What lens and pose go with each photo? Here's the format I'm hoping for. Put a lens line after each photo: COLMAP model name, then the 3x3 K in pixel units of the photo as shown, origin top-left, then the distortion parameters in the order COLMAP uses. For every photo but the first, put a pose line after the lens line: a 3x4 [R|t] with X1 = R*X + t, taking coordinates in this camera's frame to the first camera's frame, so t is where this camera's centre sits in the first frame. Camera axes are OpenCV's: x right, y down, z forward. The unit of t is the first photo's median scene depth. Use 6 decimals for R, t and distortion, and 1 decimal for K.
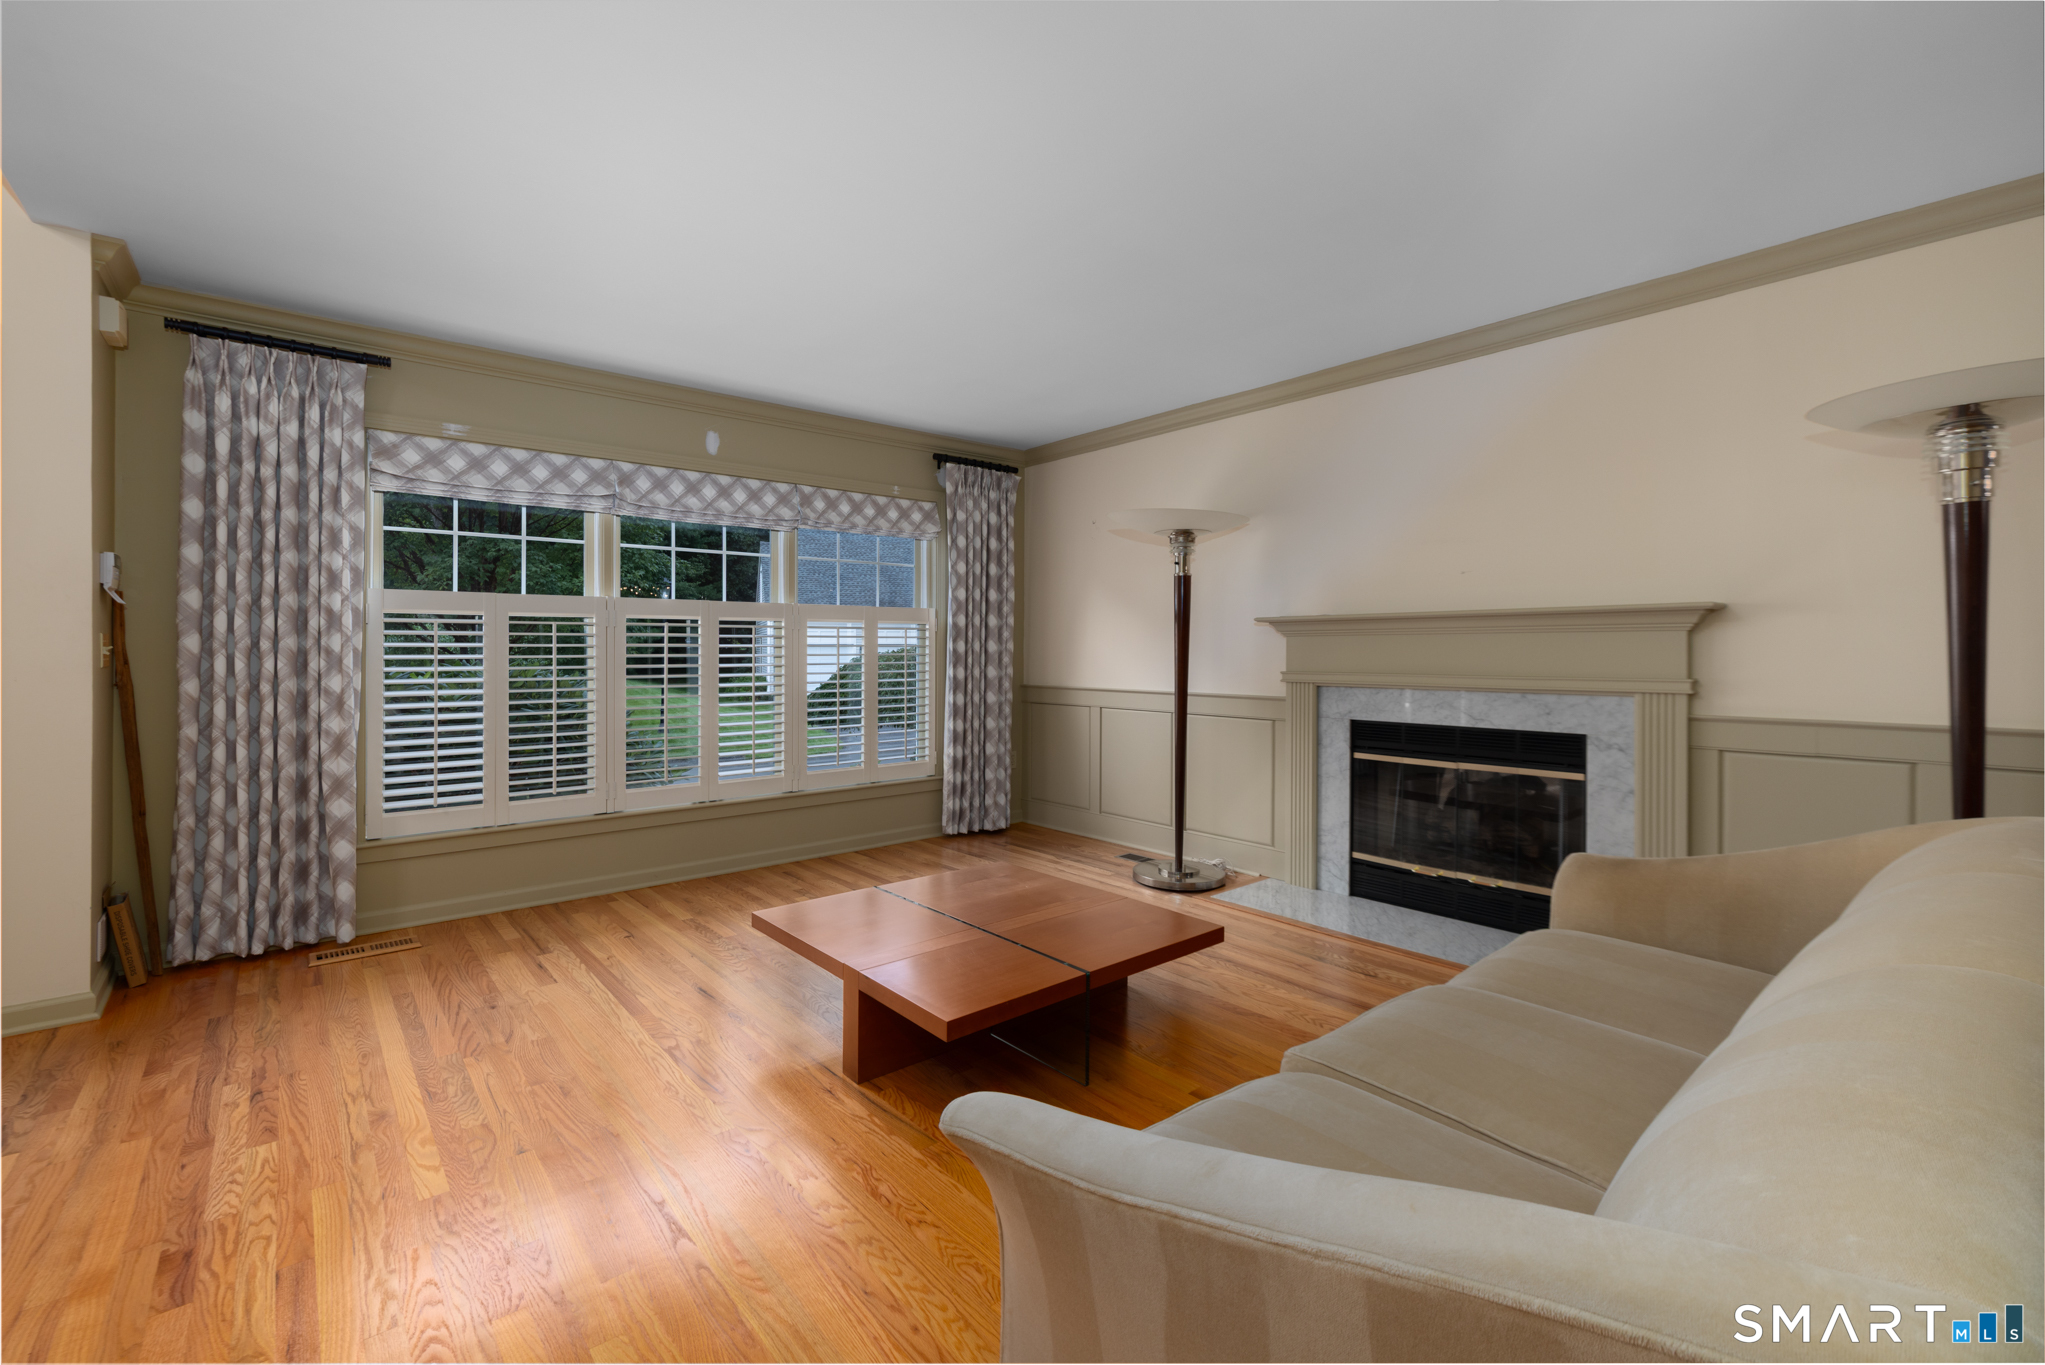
lens RADIAL K [[854.9, 0, 974.4], [0, 854.9, 644.2], [0, 0, 1]] dist [-0.000191, -0.000100]
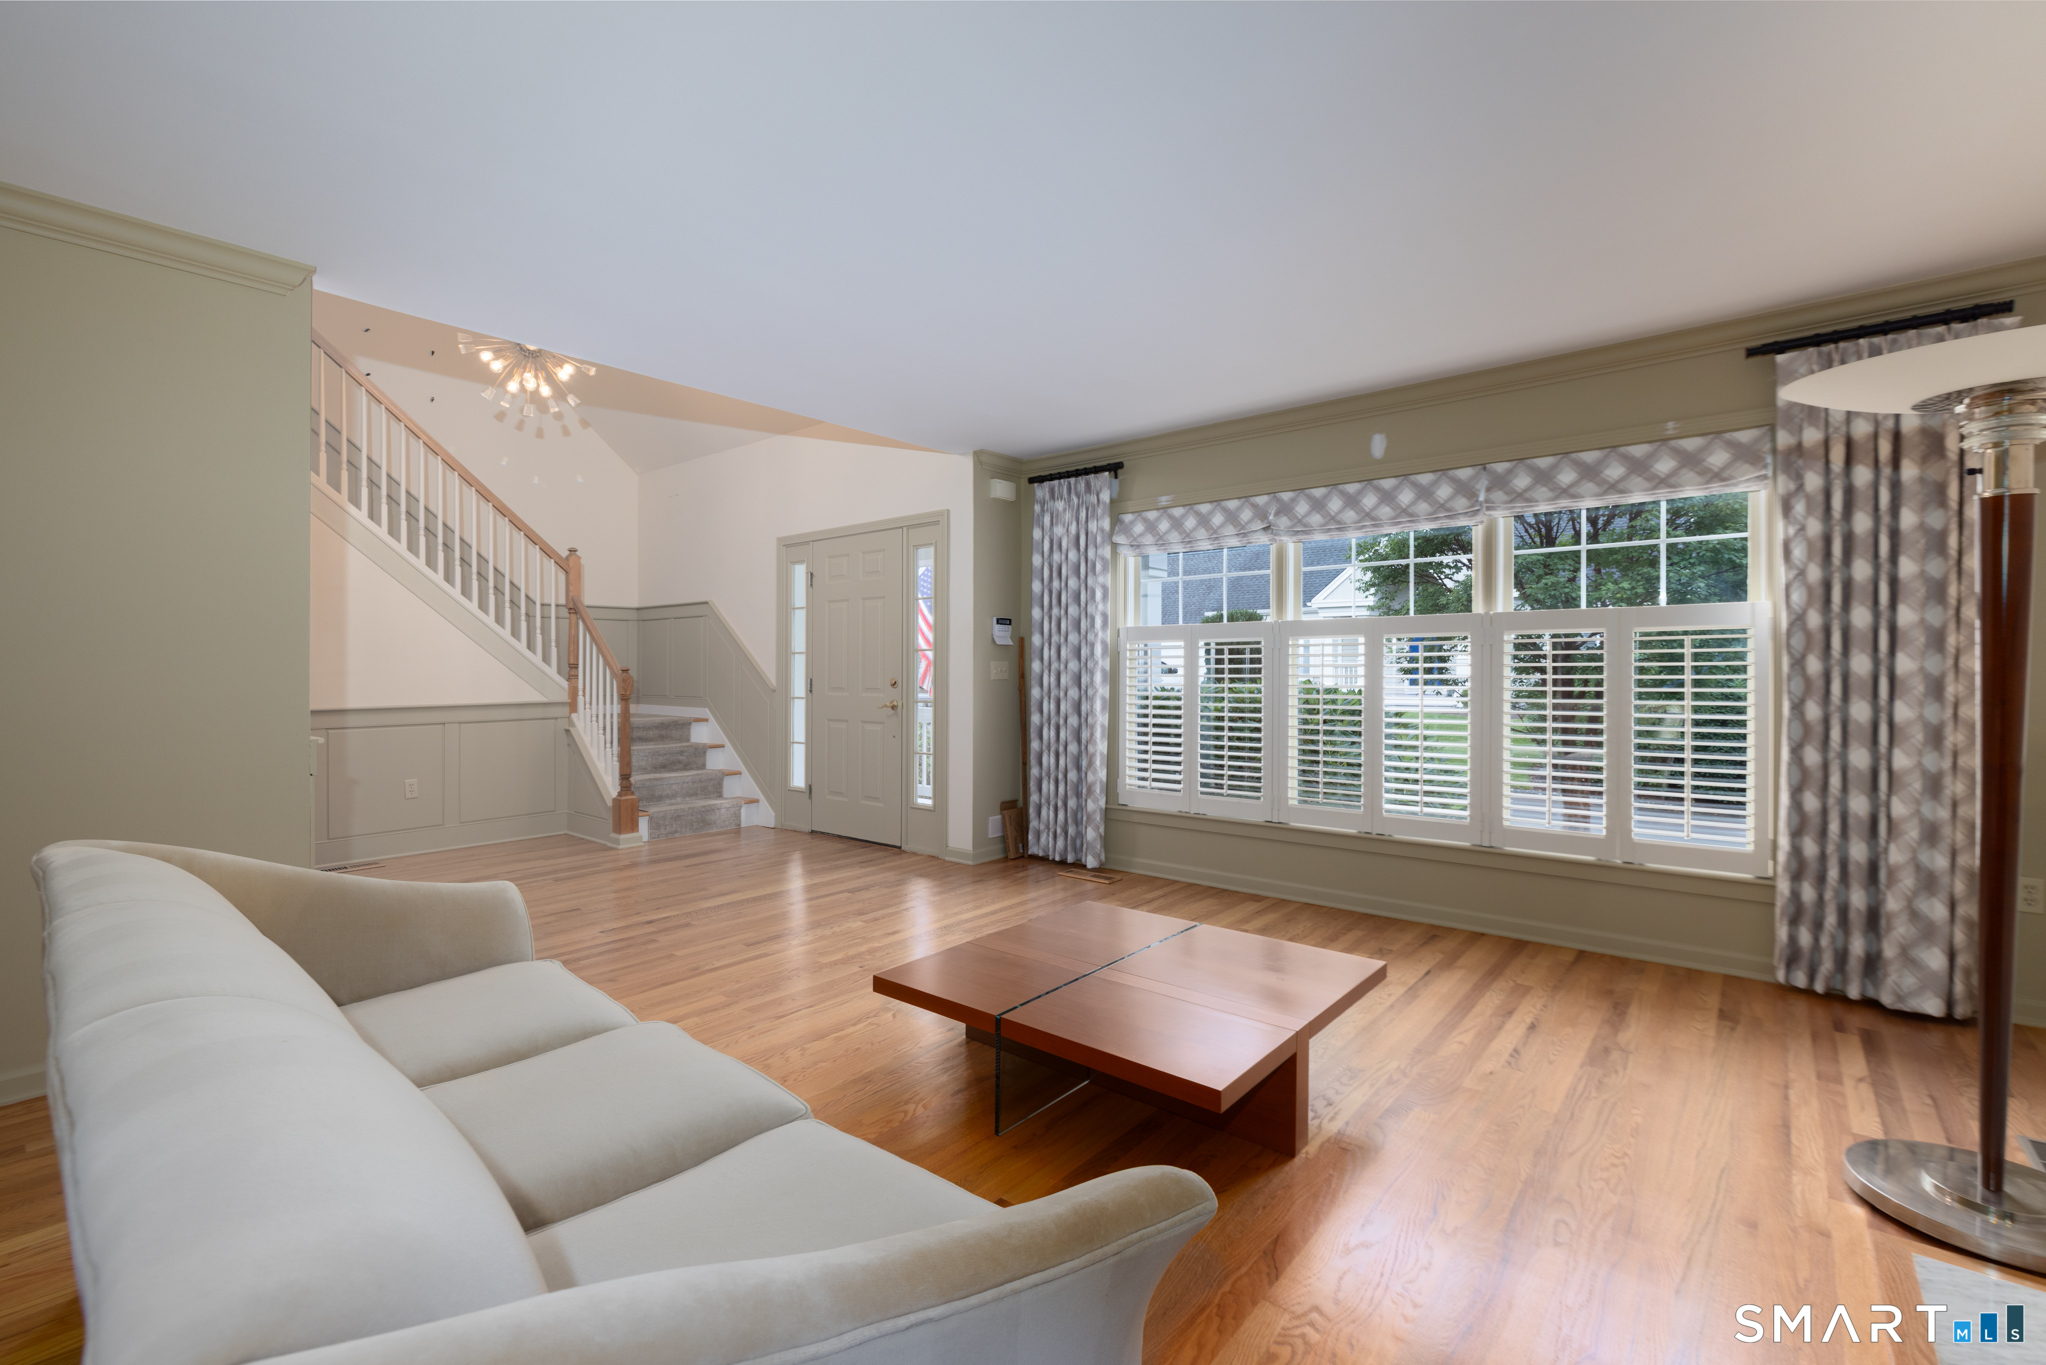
lens RADIAL K [[888.9, 0, 1024.8], [0, 888.9, 663.8], [0, 0, 1]] dist [0.000563, 0.000180]
pose [[0.199272, -0.005878, -0.979927, 0.606757], [0.007140, 0.999964, -0.004546, 0.001080], [0.979918, -0.006091, 0.199307, 0.472831]]
